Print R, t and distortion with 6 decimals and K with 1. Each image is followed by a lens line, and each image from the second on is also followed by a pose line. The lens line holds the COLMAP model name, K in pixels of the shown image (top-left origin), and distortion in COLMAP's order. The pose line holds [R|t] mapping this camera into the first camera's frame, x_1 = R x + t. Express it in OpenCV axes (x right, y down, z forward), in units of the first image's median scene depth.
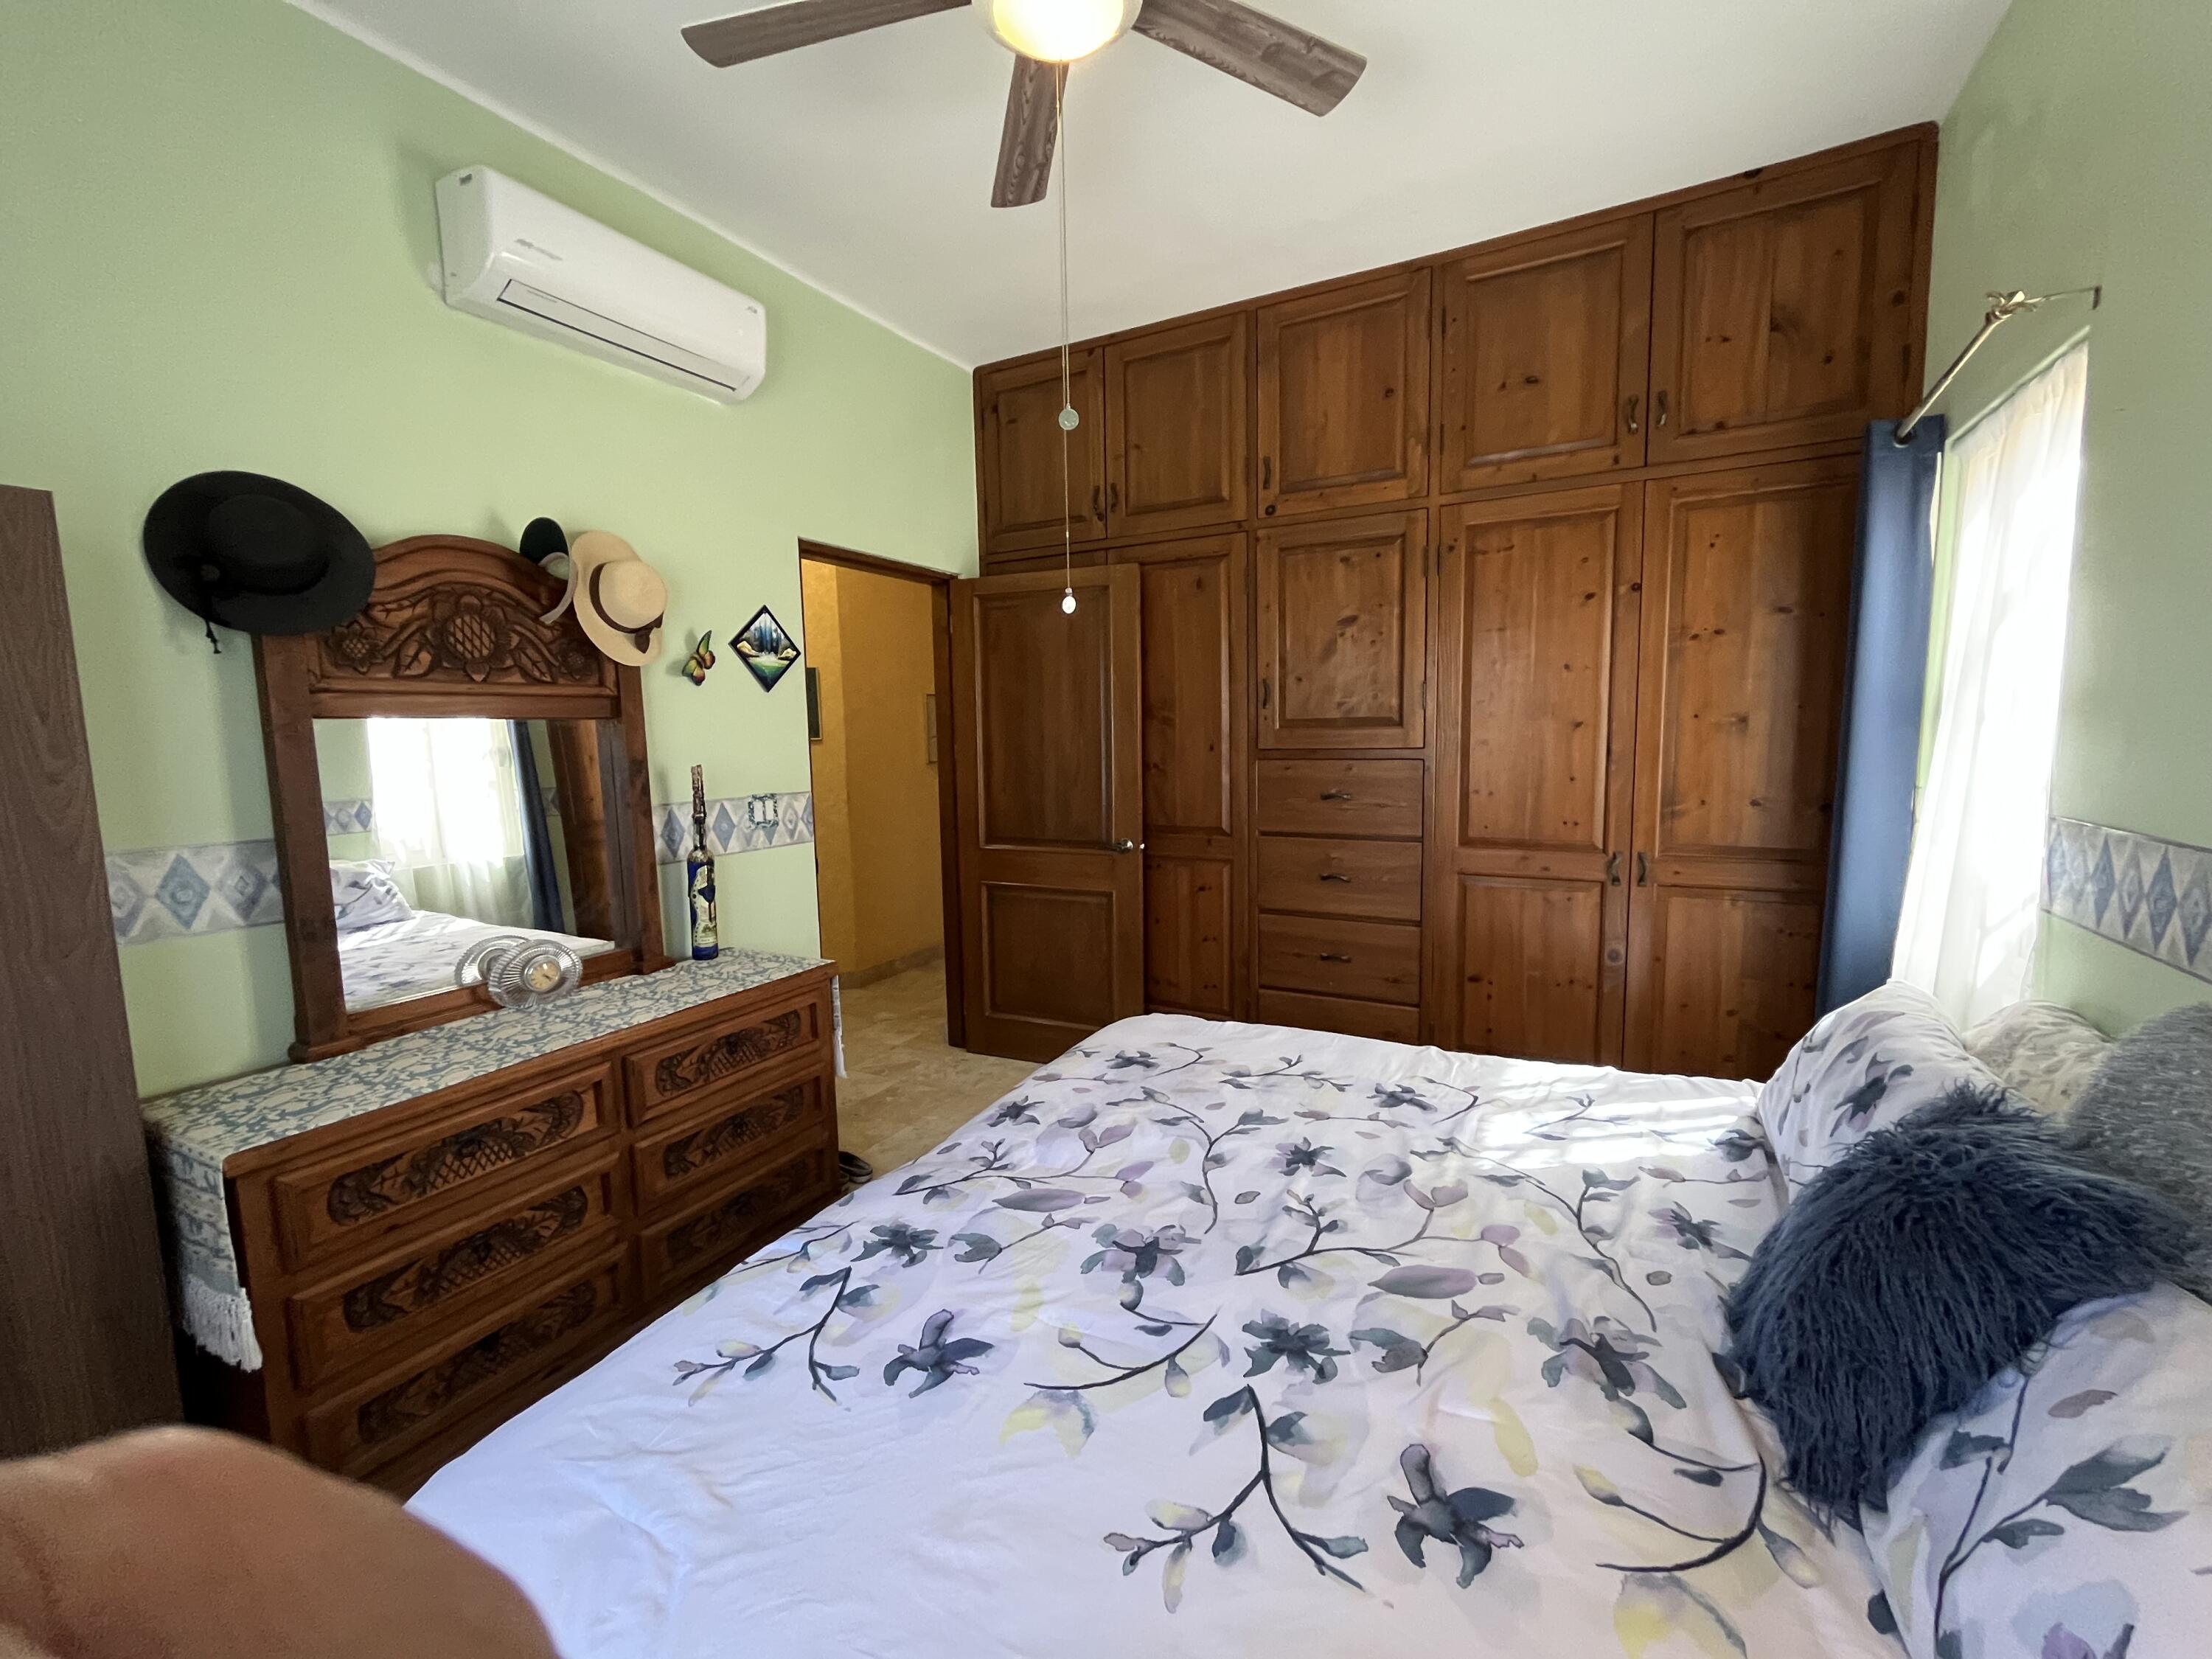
lens RADIAL K [[904.0, 0, 1105.9], [0, 904.0, 832.0], [0, 0, 1]] dist [-0.001389, 0.000299]
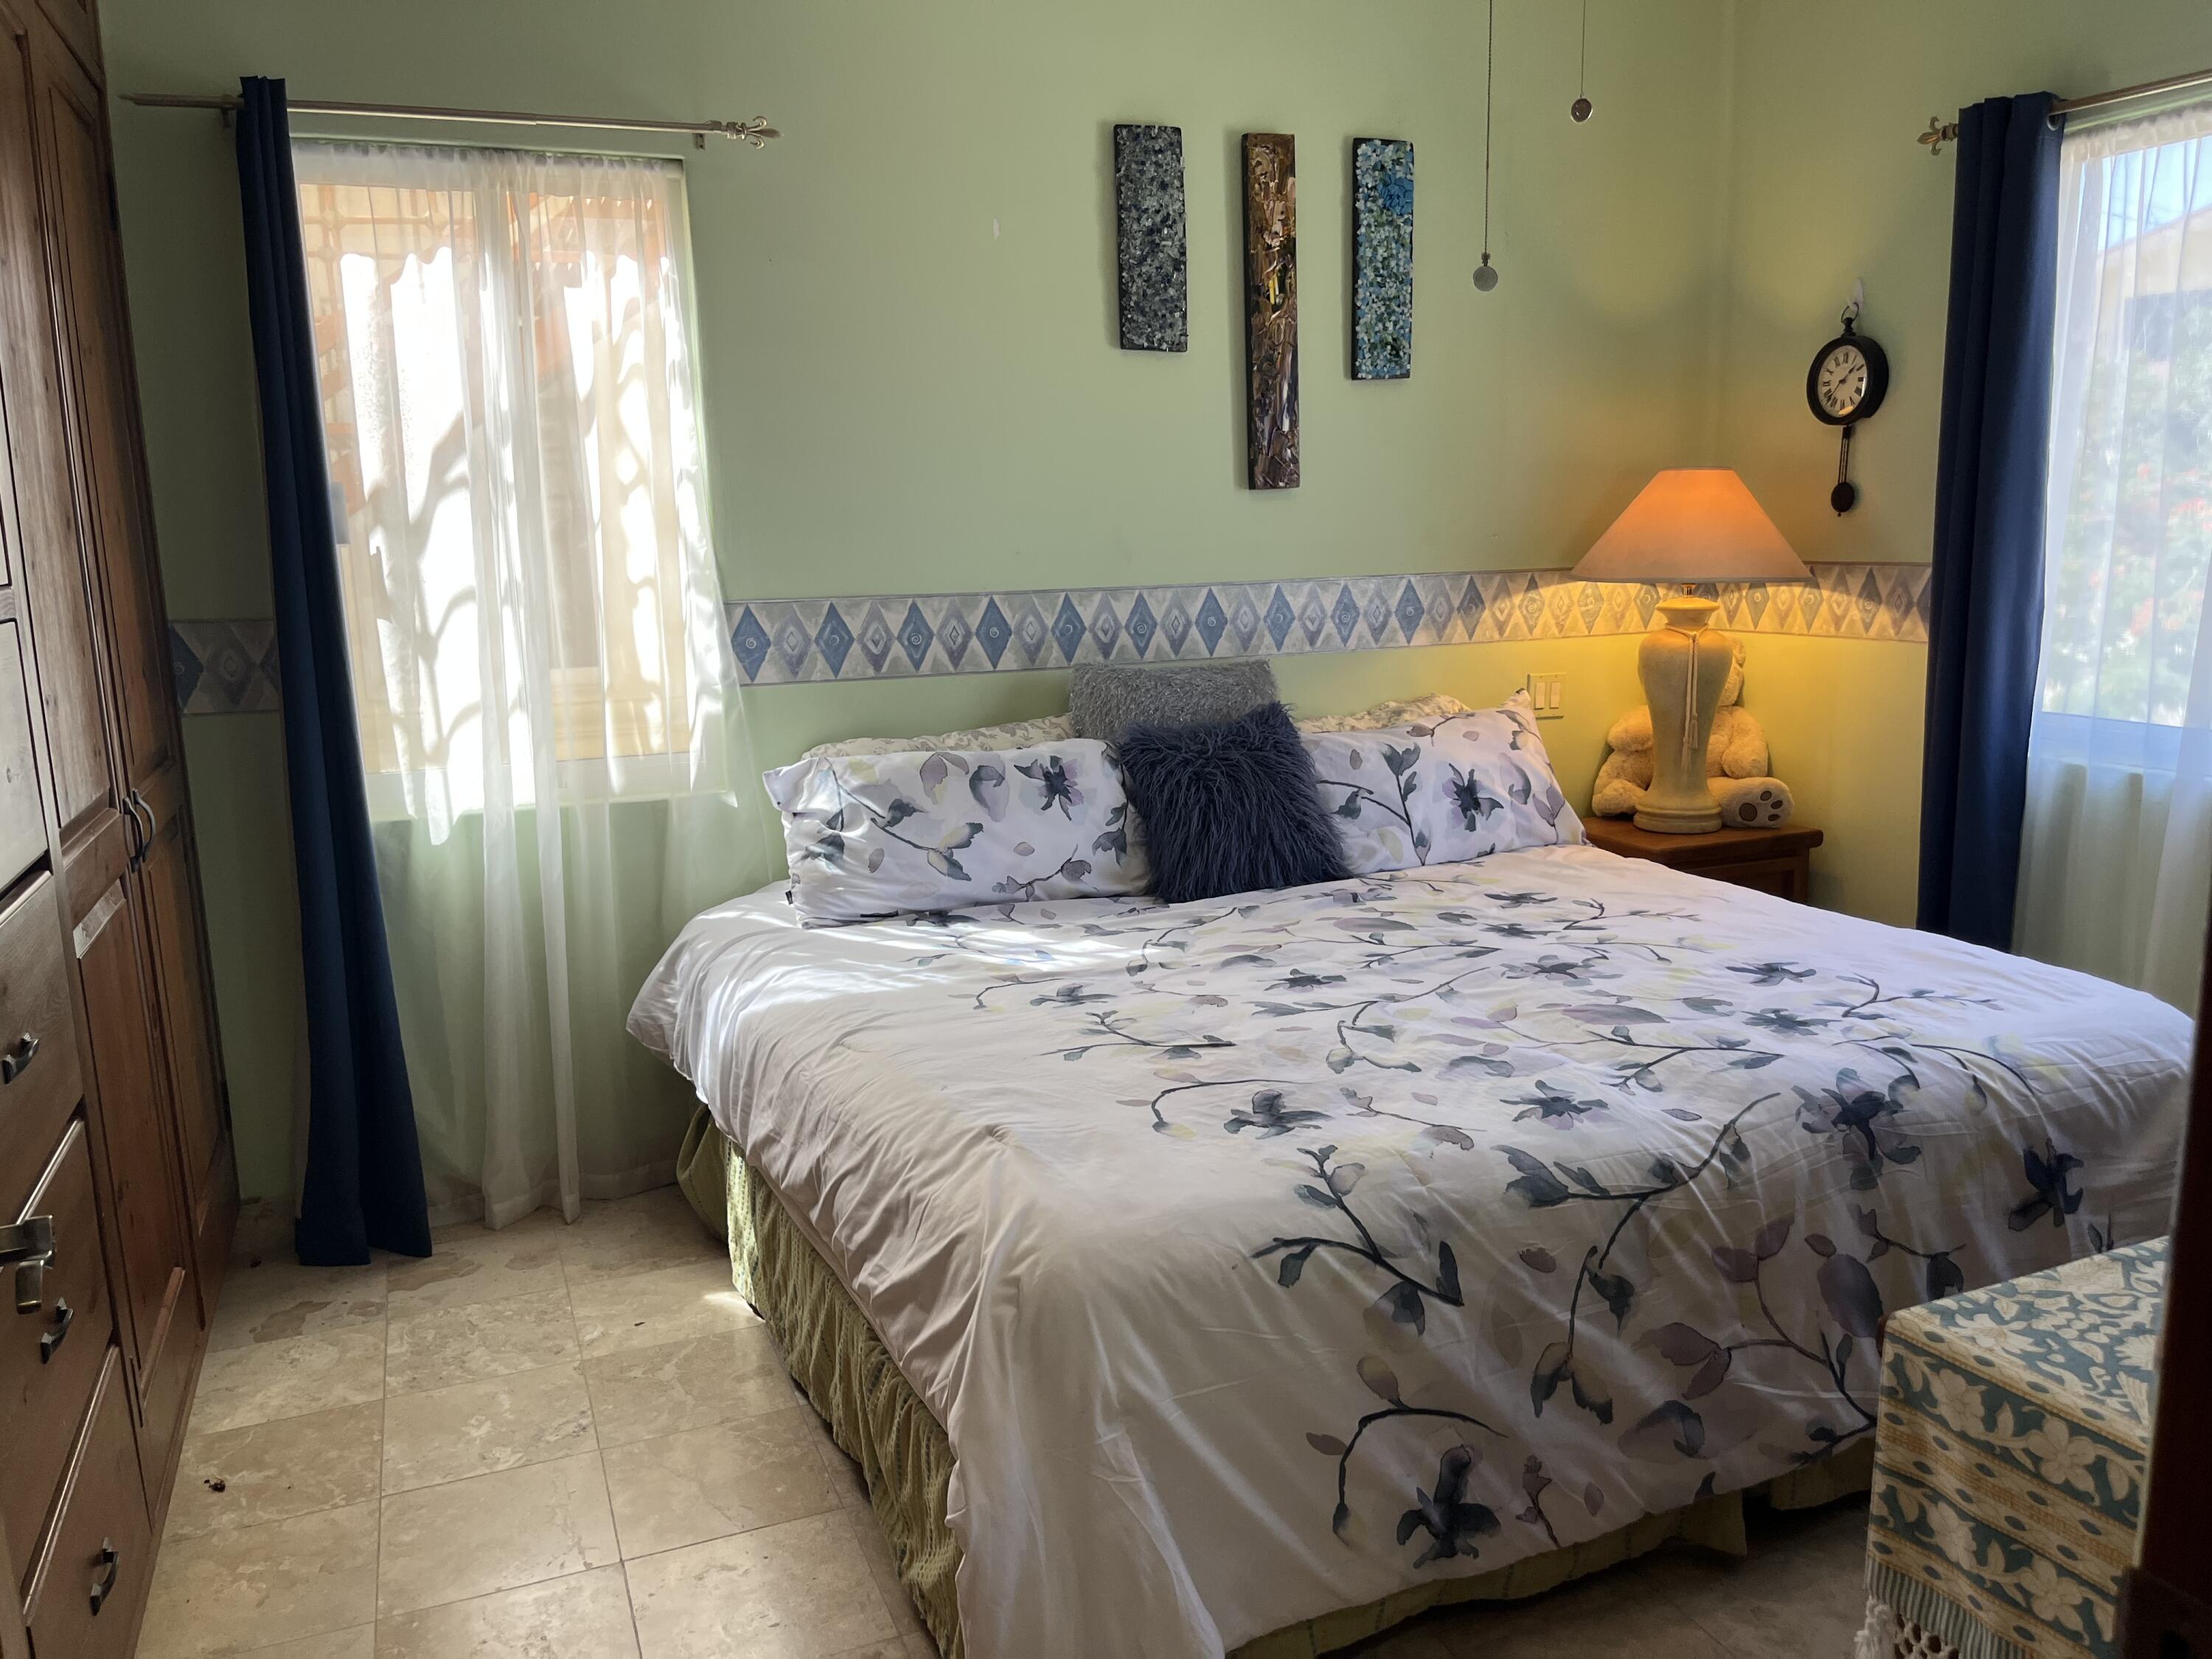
lens RADIAL K [[1676.9, 0, 1102.3], [0, 1676.9, 823.7], [0, 0, 1]] dist [0.062921, -0.079729]
pose [[-0.772059, -0.077371, 0.630824, -0.770531], [0.108136, 0.962098, 0.250348, -0.262864], [-0.626284, 0.261499, -0.734429, 2.678390]]
